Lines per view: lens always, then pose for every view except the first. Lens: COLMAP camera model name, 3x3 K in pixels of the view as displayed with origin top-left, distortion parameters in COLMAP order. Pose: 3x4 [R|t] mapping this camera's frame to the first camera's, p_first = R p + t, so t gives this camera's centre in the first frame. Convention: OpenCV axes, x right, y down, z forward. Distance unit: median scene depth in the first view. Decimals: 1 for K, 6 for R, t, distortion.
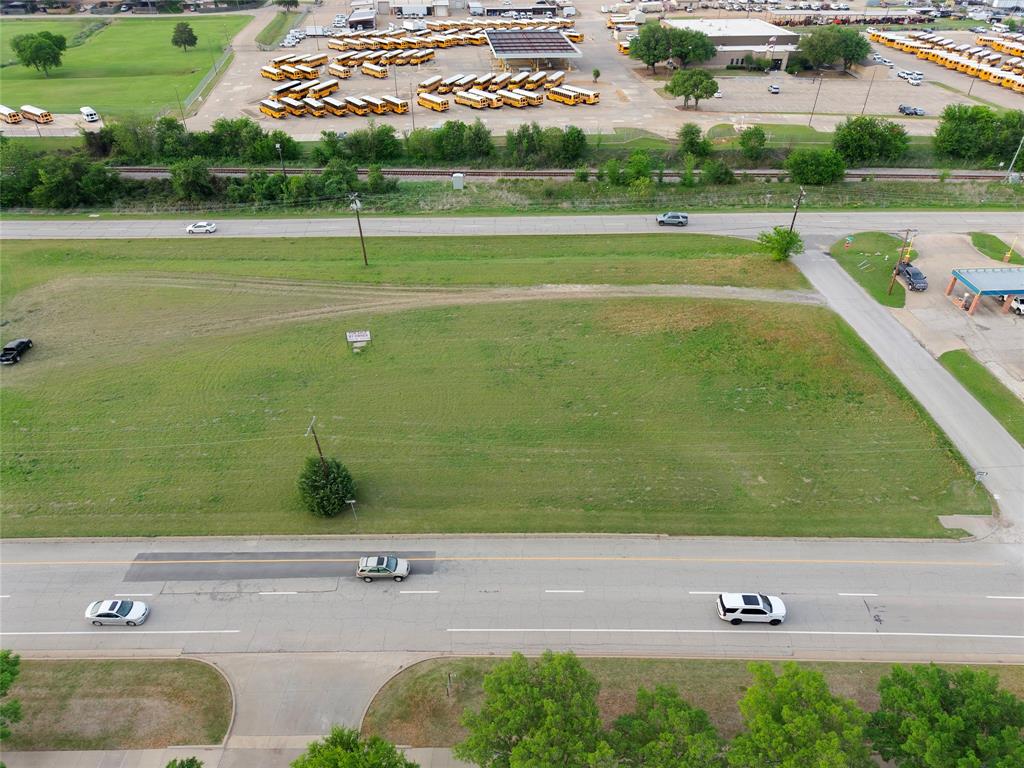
lens RADIAL K [[684.1, 0, 513.8], [0, 684.1, 381.4], [0, 0, 1]] dist [0.025362, -0.022989]
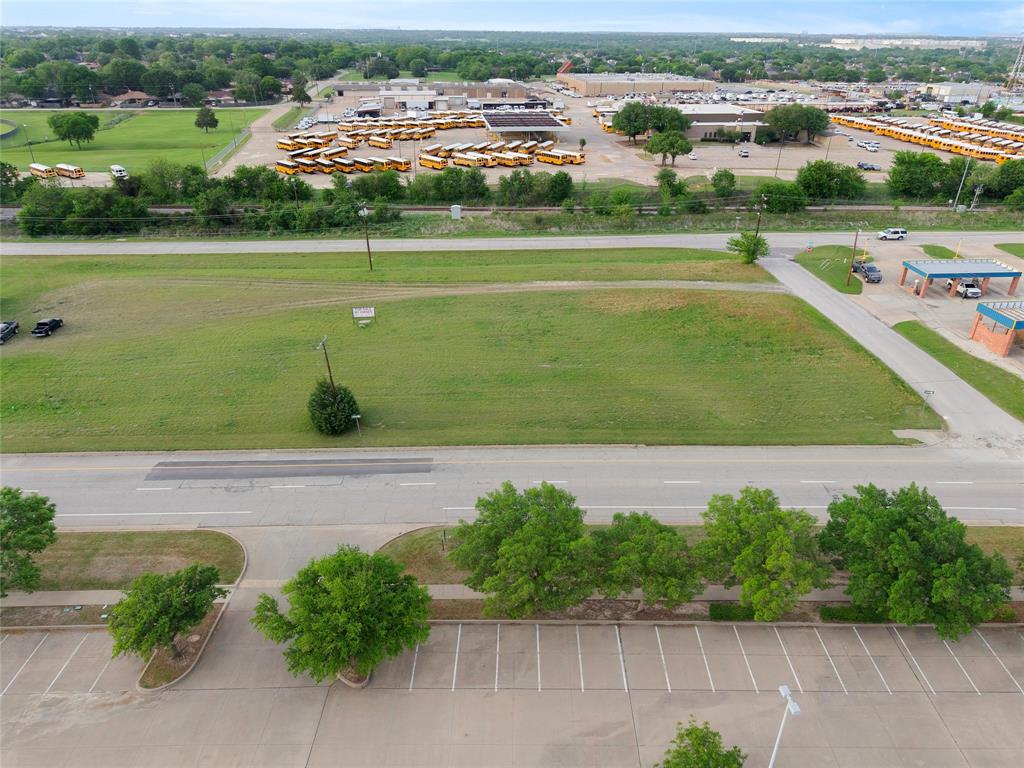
lens RADIAL K [[684.1, 0, 513.4], [0, 684.1, 381.3], [0, 0, 1]] dist [0.025362, -0.022989]
pose [[0.999982, -0.003376, 0.004958, 0.005779], [0.004066, 0.989201, -0.146506, 0.179947], [-0.004410, 0.146524, 0.989197, -0.059304]]
